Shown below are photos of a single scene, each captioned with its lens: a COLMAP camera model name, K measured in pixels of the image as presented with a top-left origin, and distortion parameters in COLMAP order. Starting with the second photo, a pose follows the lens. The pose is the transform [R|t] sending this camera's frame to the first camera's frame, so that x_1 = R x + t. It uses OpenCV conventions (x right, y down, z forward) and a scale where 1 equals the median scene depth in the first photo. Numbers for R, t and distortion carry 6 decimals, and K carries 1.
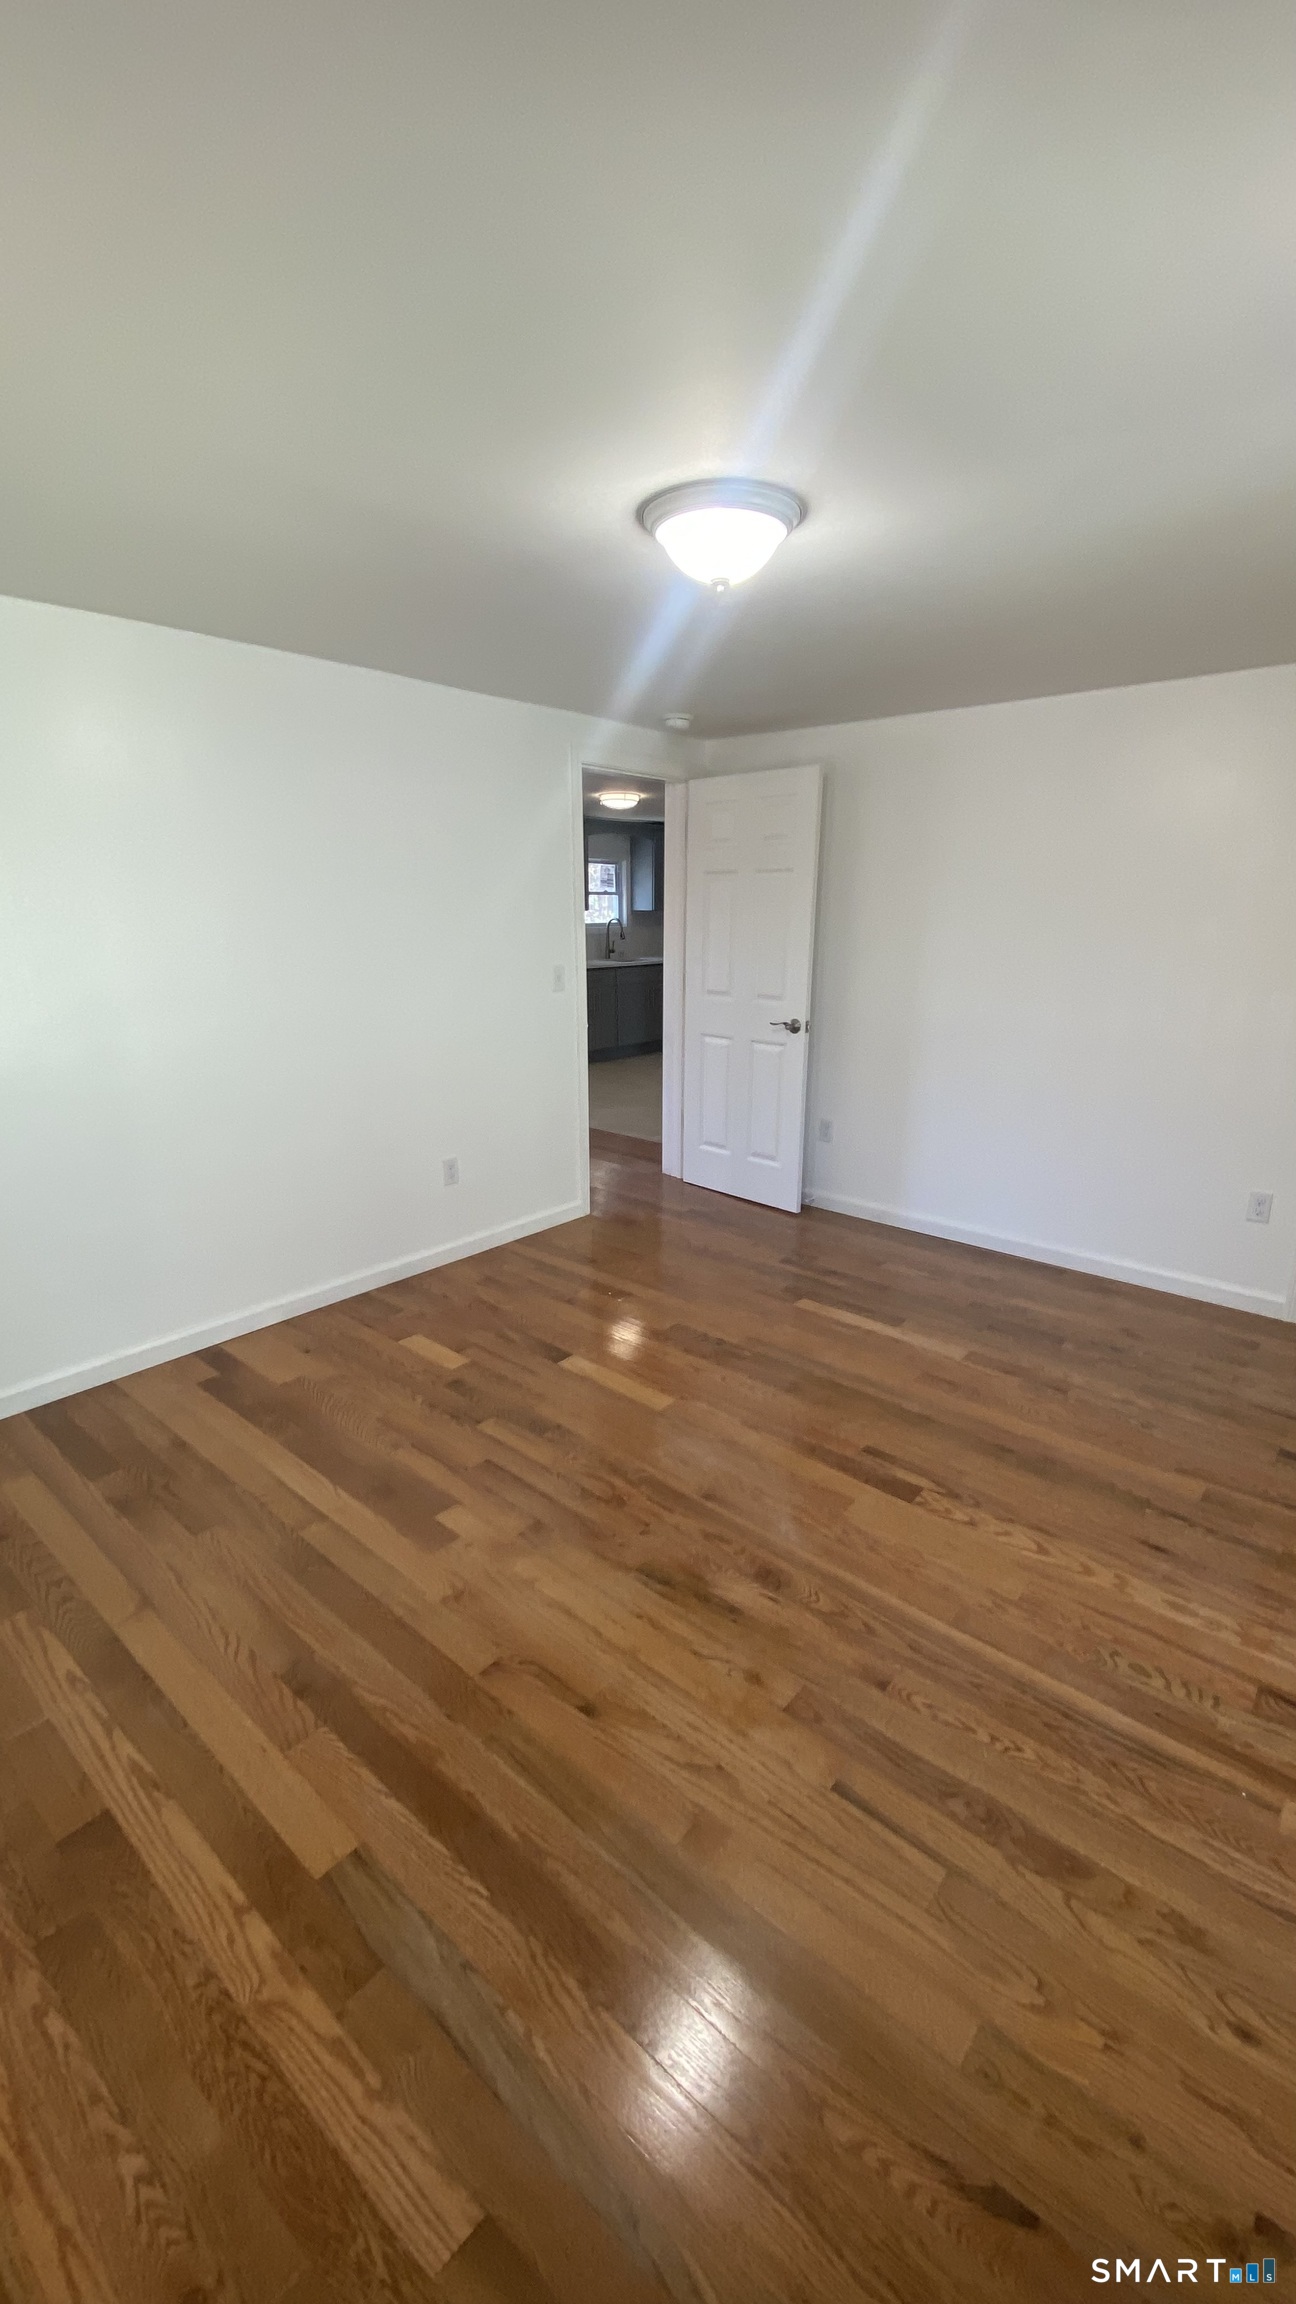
lens RADIAL K [[935.6, 0, 647.4], [0, 935.6, 1152.7], [0, 0, 1]] dist [0.028456, -0.028557]
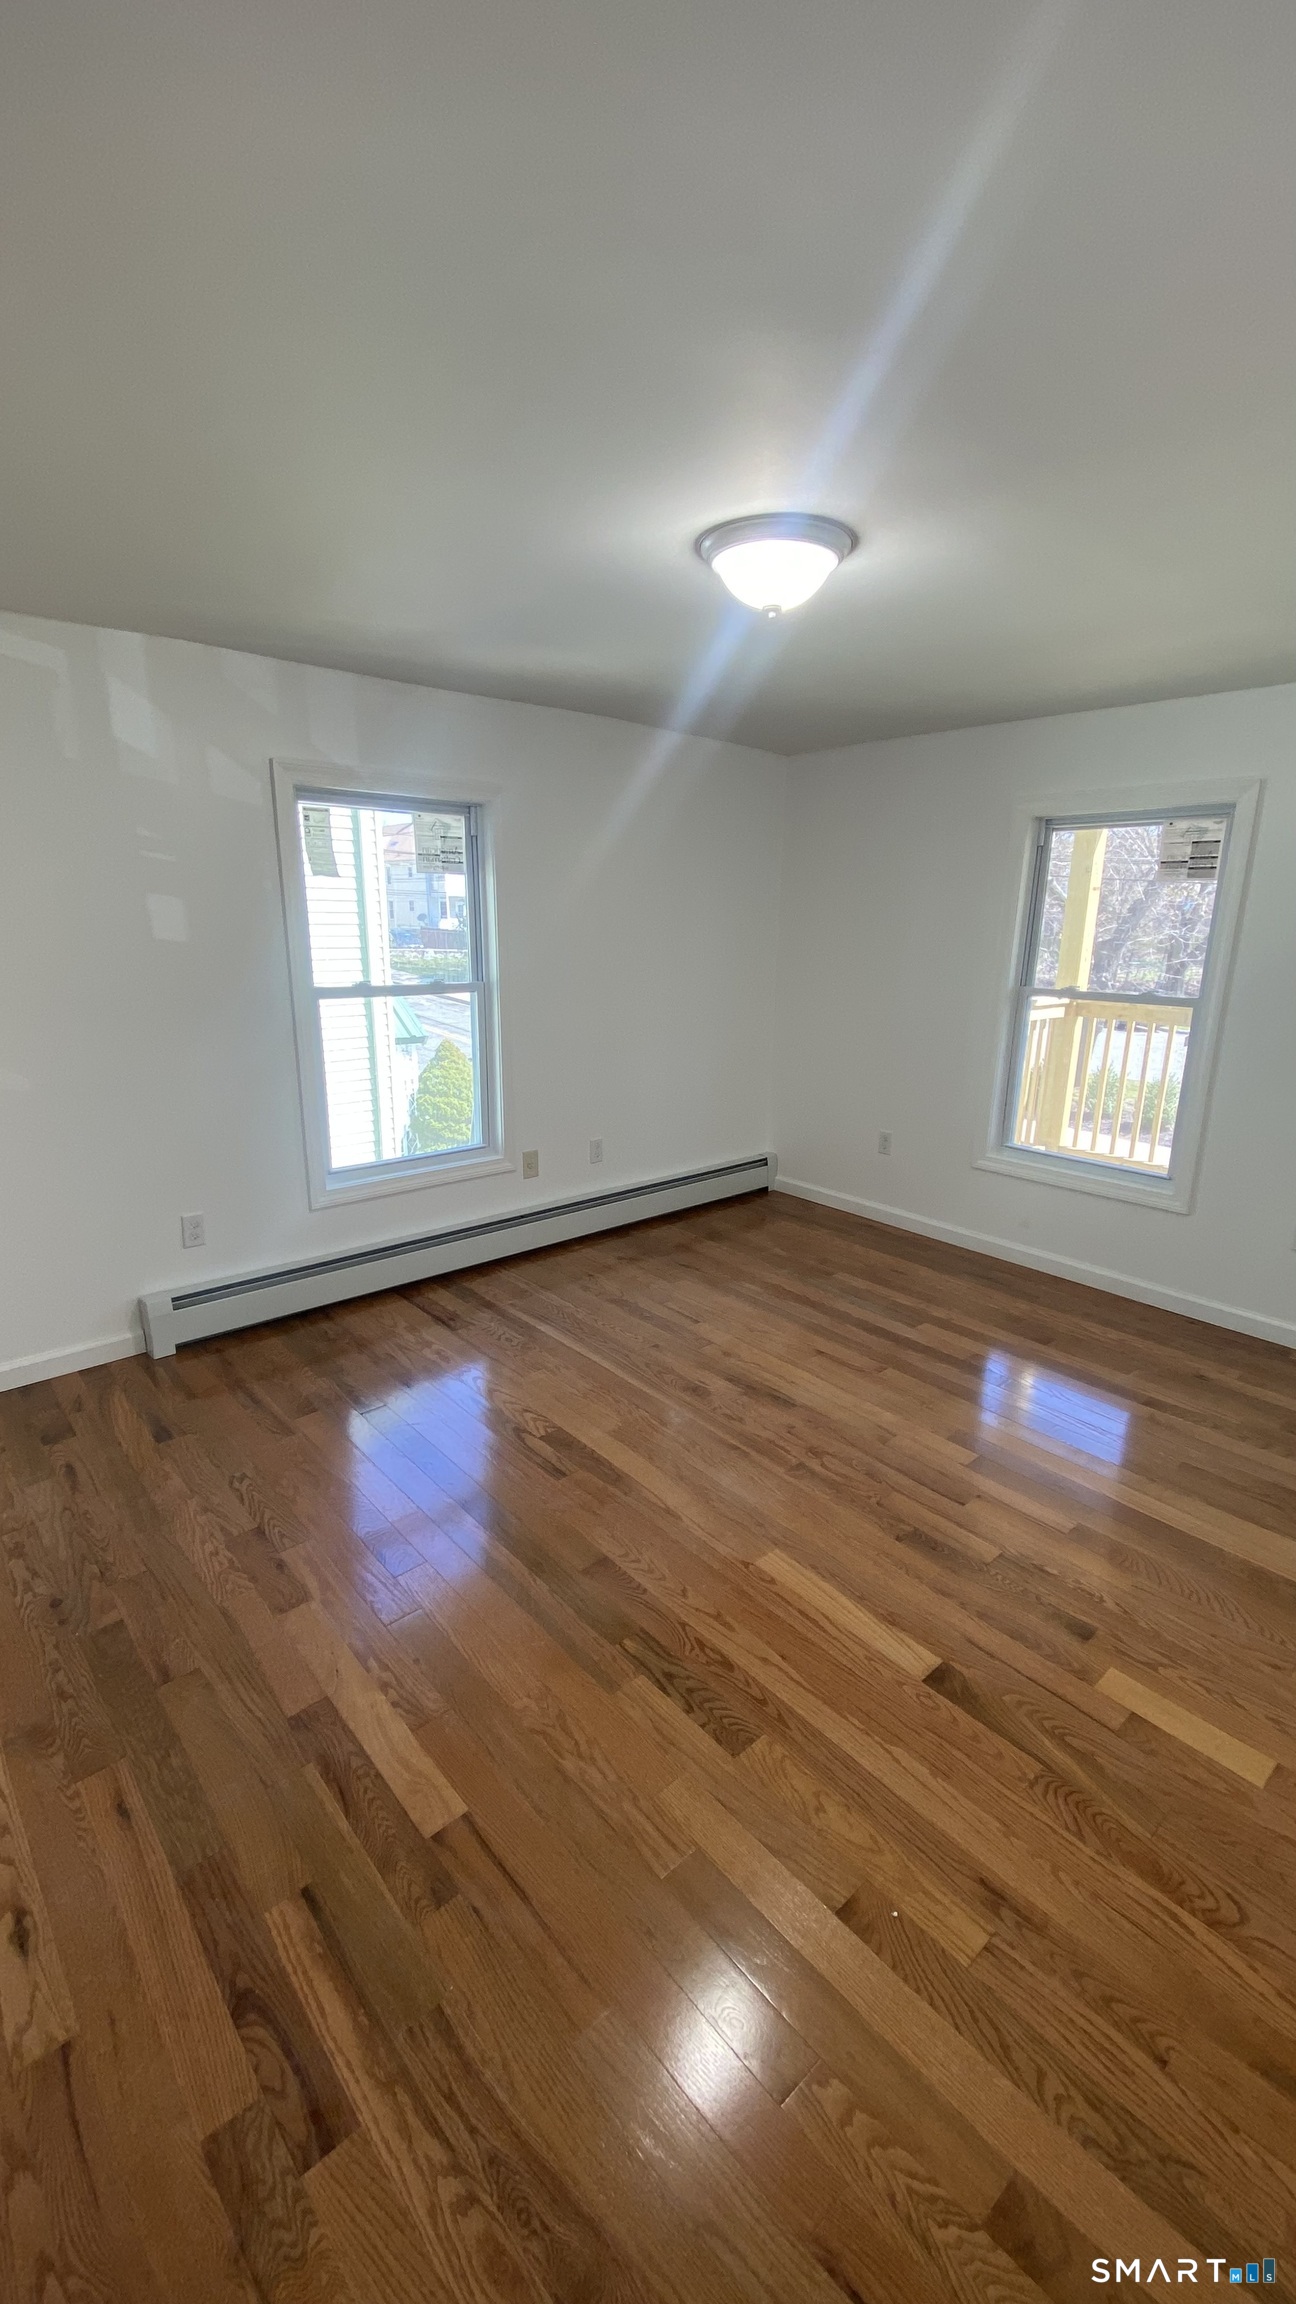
lens RADIAL K [[935.6, 0, 647.4], [0, 935.6, 1152.7], [0, 0, 1]] dist [0.028456, -0.028557]
pose [[-0.990828, -0.047464, 0.126520, 0.045811], [0.020972, 0.870925, 0.490968, -0.517574], [-0.133493, 0.489118, -0.861941, 1.925599]]
